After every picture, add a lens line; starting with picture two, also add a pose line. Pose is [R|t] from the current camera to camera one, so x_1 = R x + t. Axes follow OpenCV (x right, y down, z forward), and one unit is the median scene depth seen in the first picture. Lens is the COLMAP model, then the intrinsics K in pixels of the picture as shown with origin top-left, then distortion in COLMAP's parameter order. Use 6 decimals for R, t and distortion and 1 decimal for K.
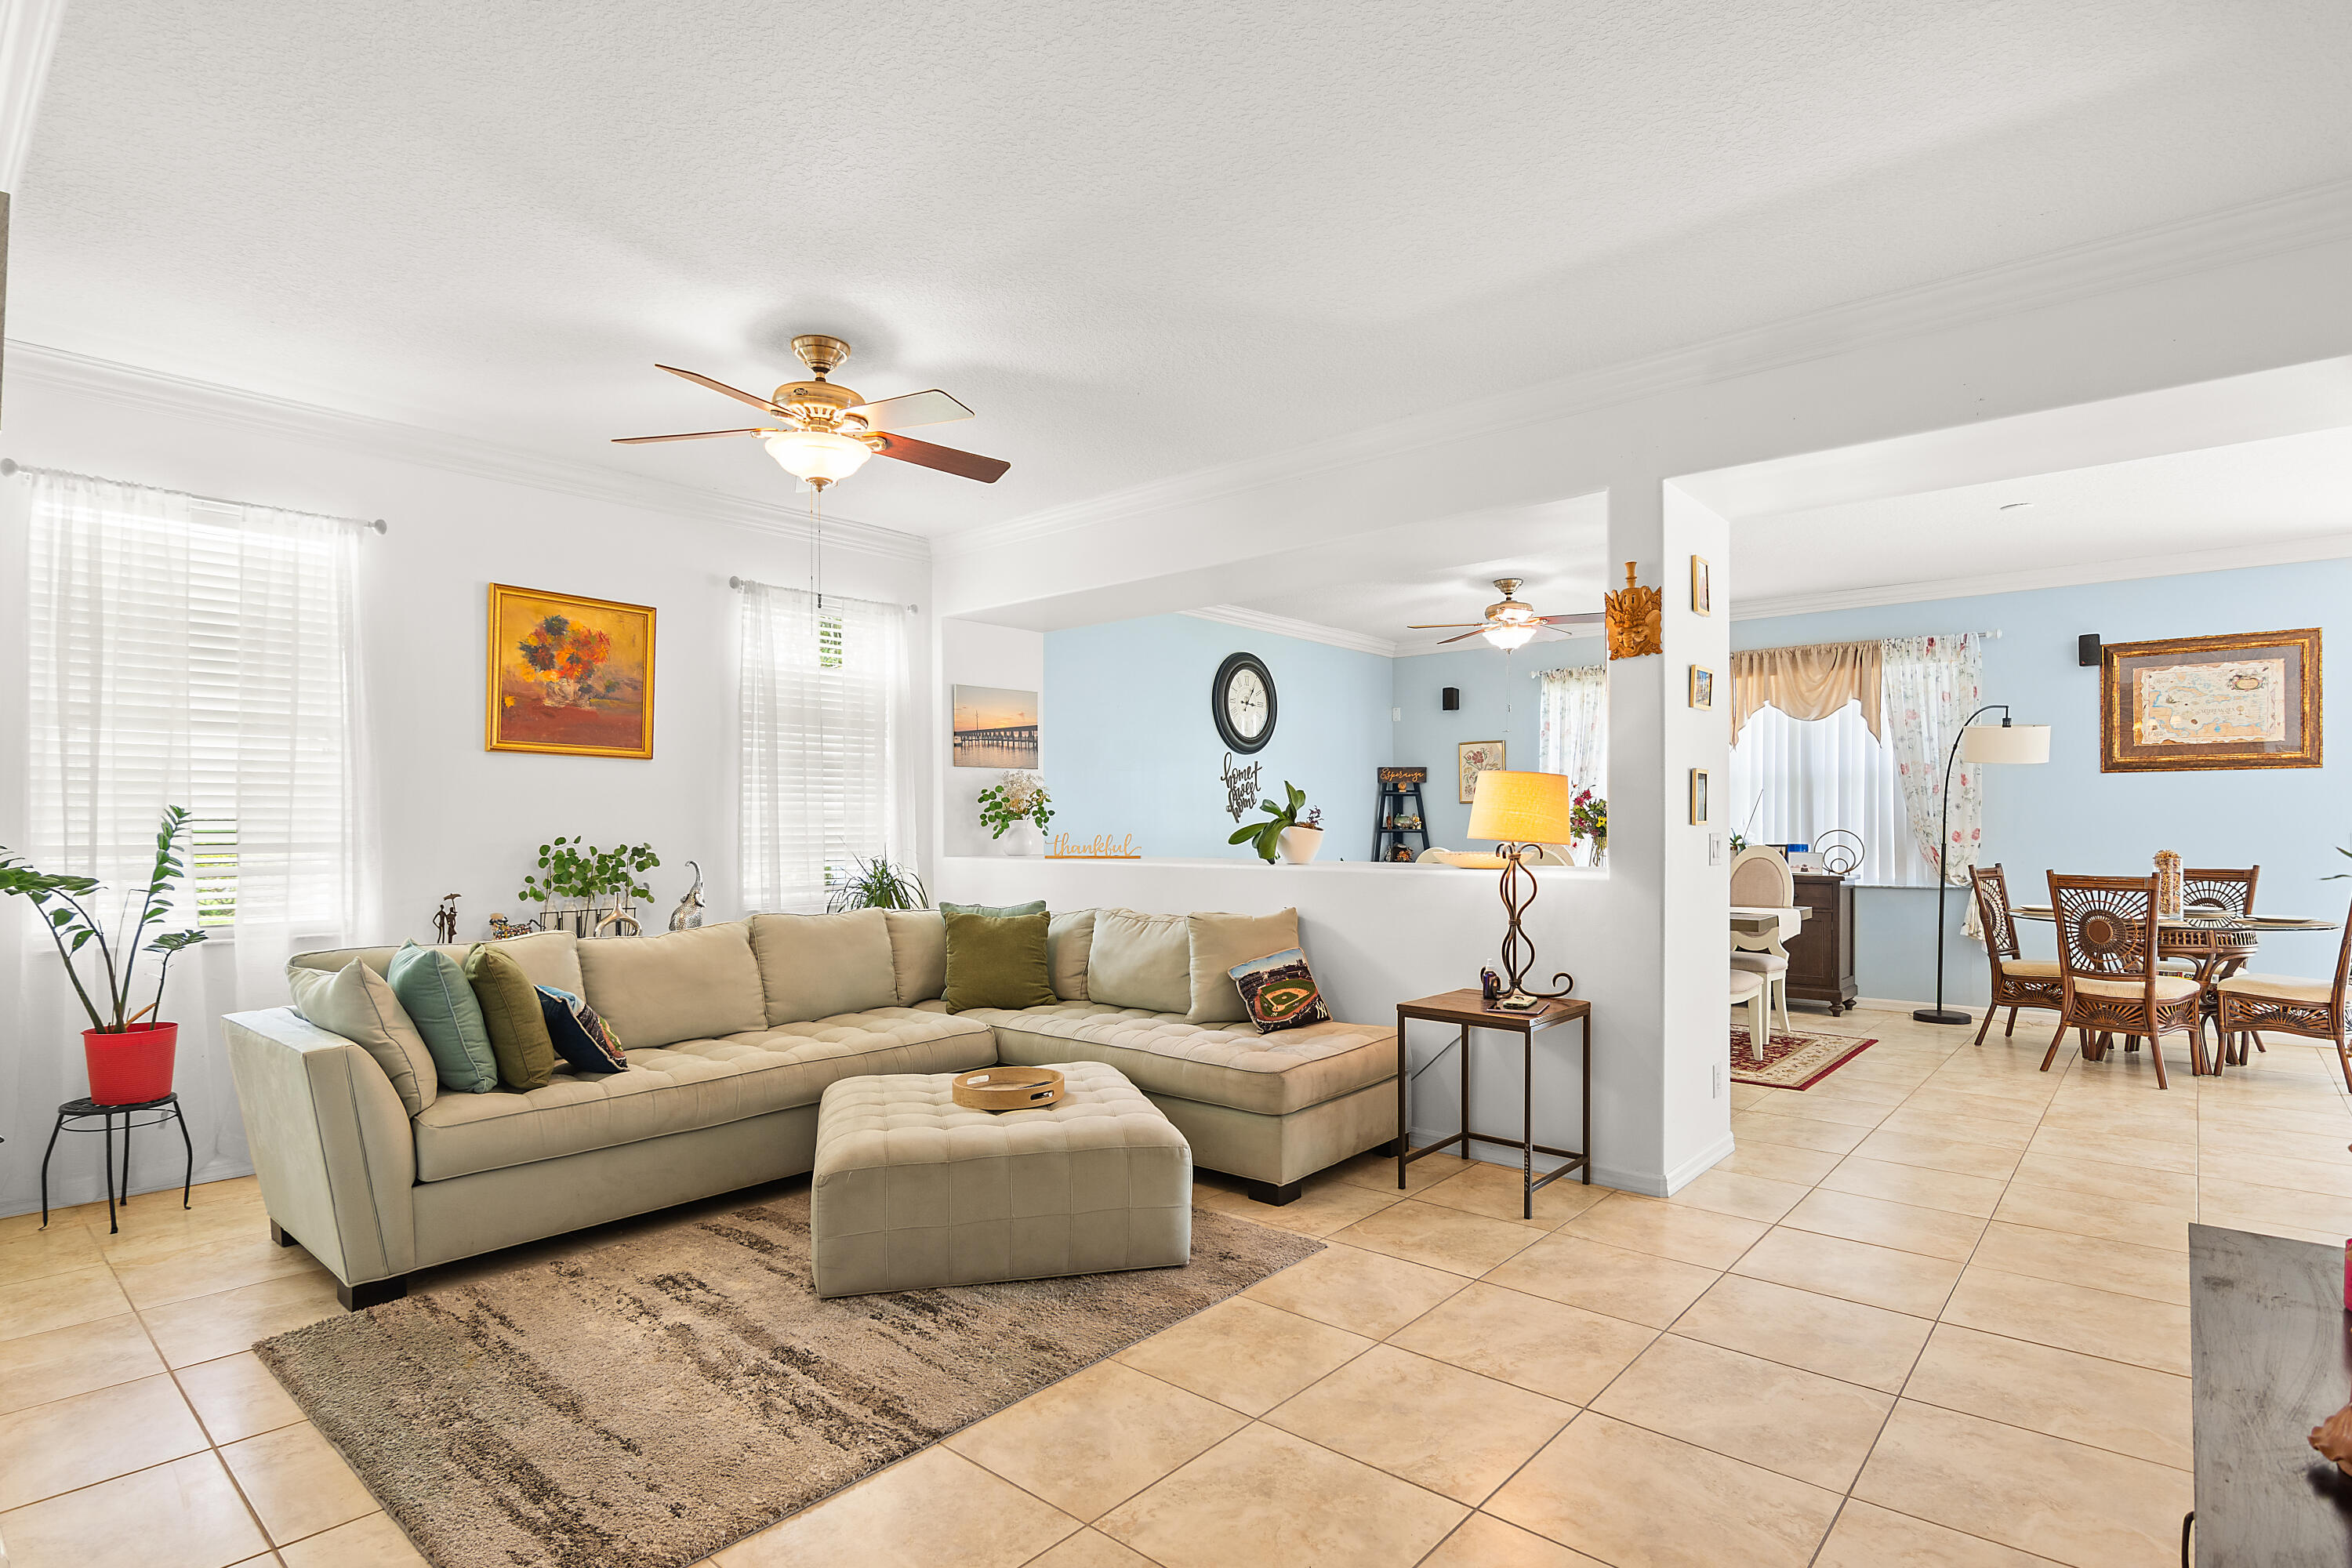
lens RADIAL K [[1184.5, 0, 1145.9], [0, 1184.5, 825.7], [0, 0, 1]] dist [-0.021087, 0.001979]
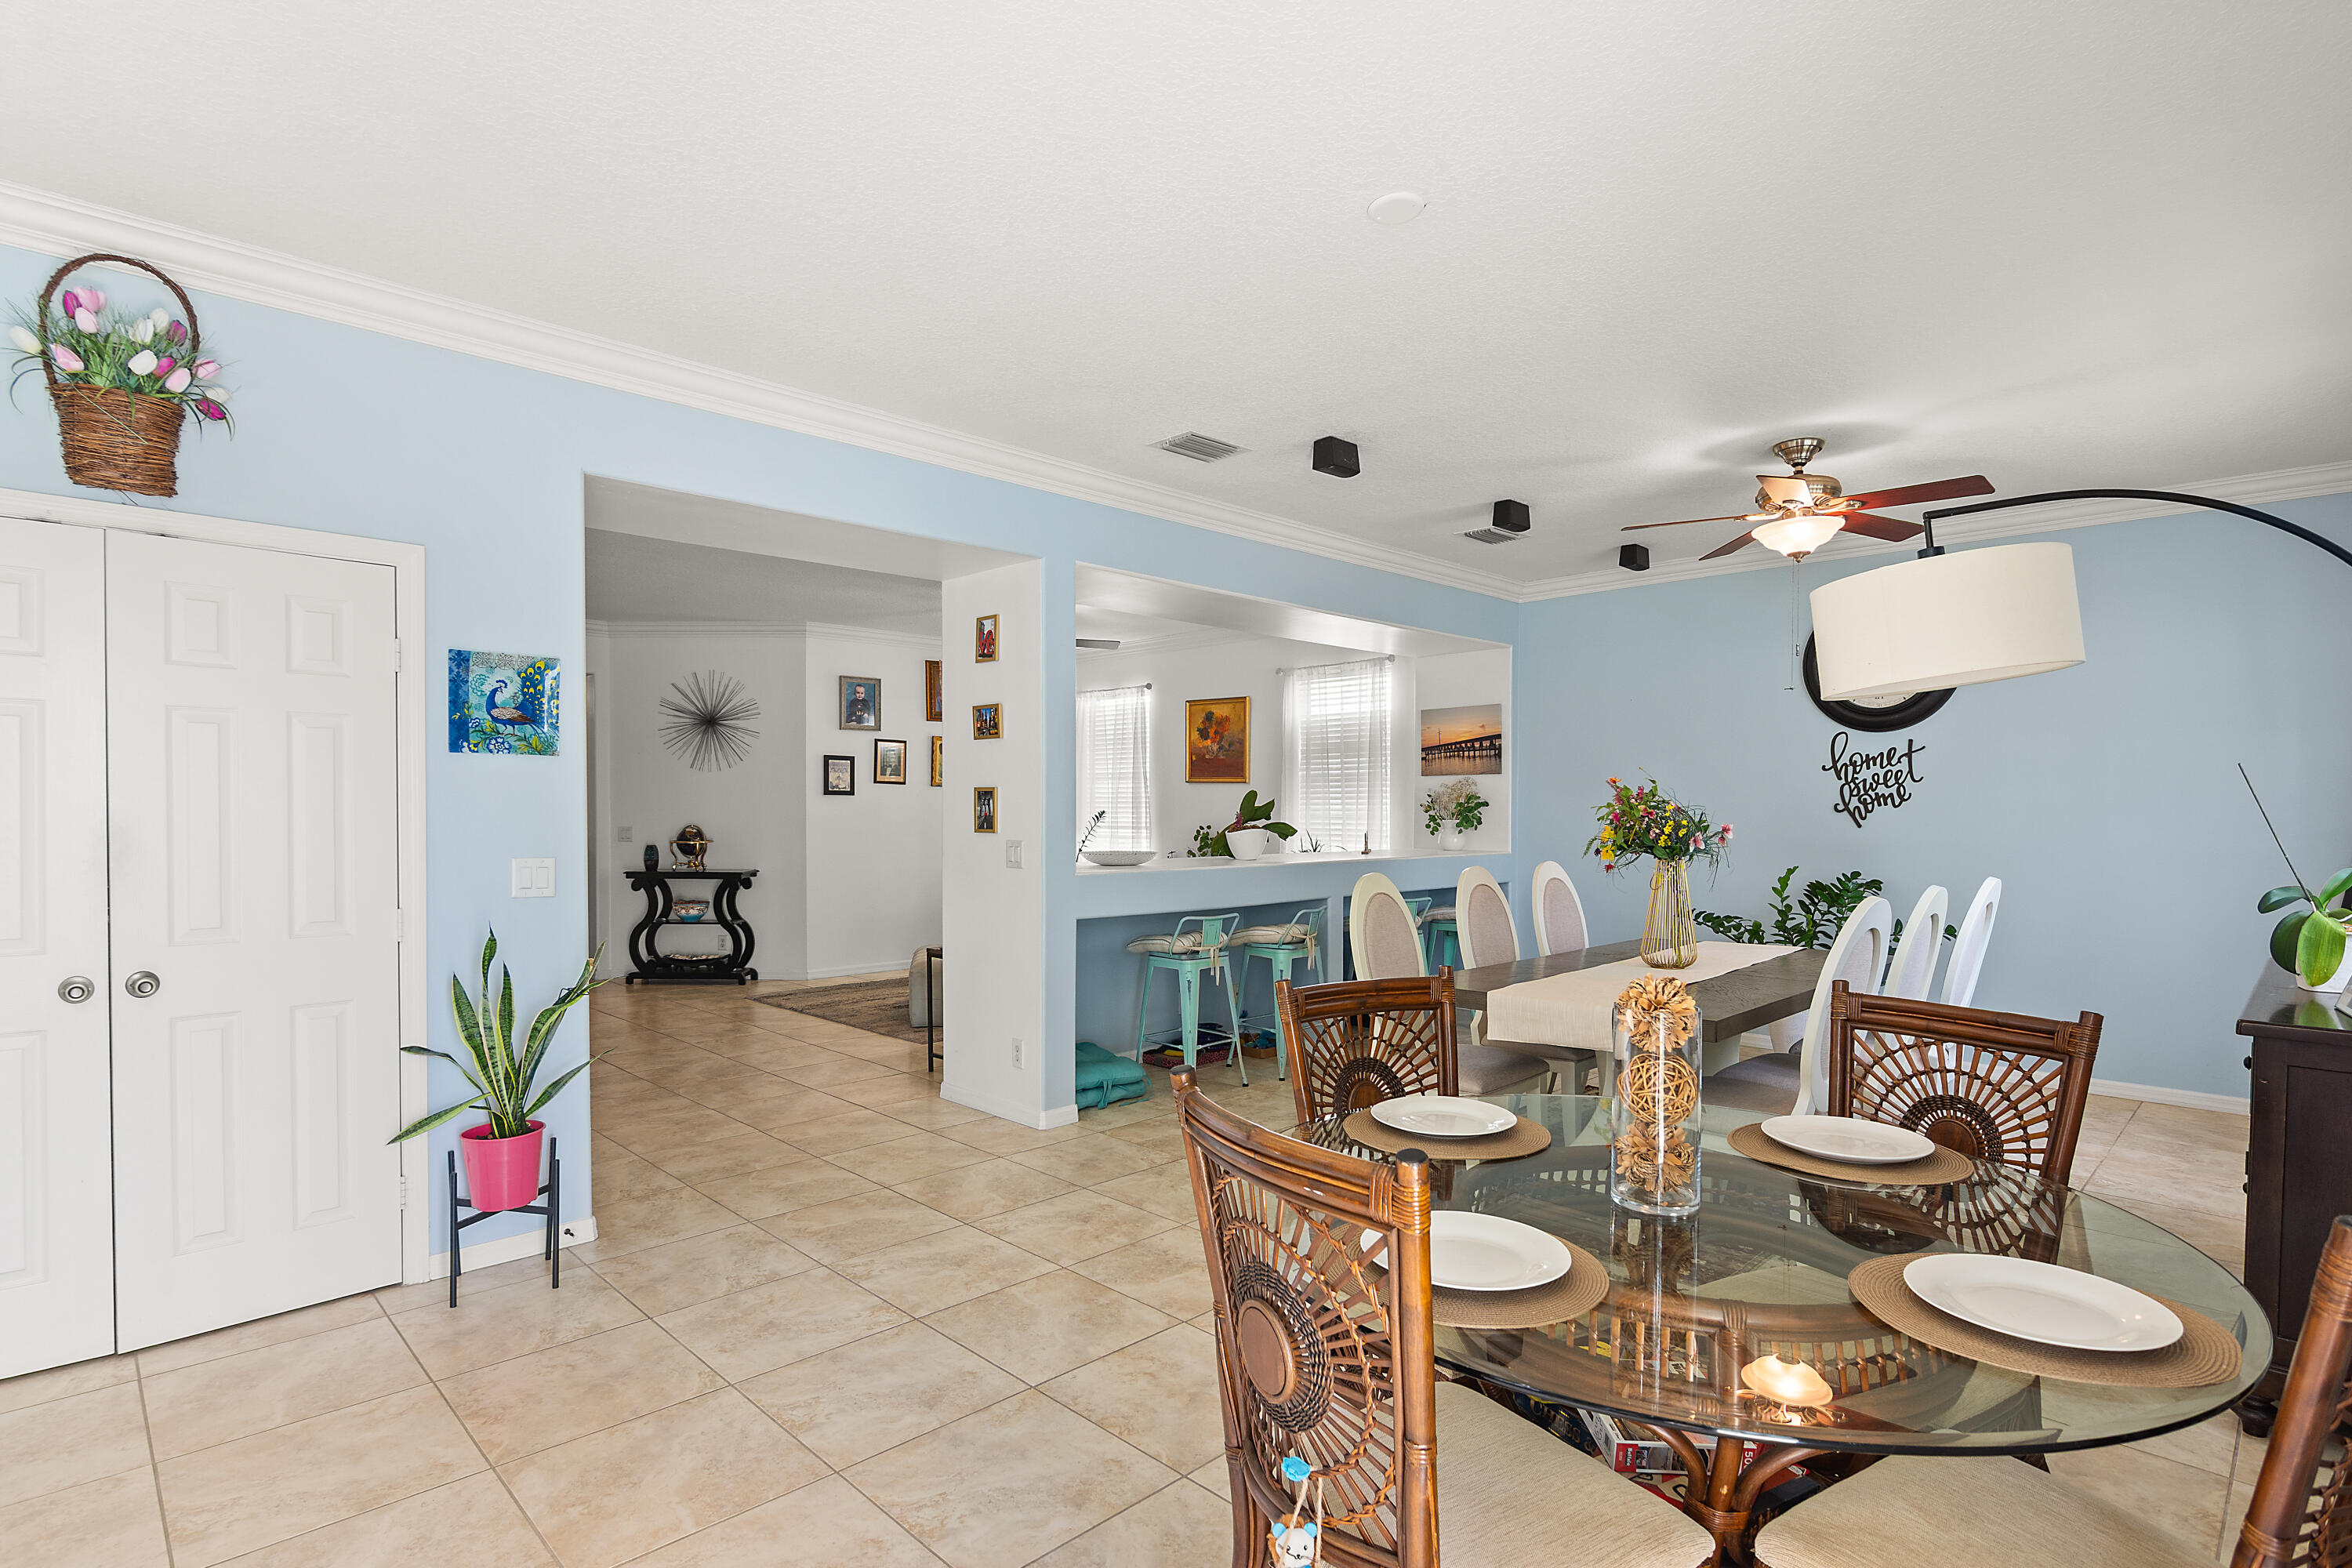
lens RADIAL K [[1154.7, 0, 1162.9], [0, 1154.7, 804.4], [0, 0, 1]] dist [-0.012684, 0.000090]
pose [[-0.071174, 0.001611, -0.997463, 1.025985], [-0.002903, 0.999994, 0.001822, -0.020646], [0.997460, 0.003026, -0.071169, 0.779855]]
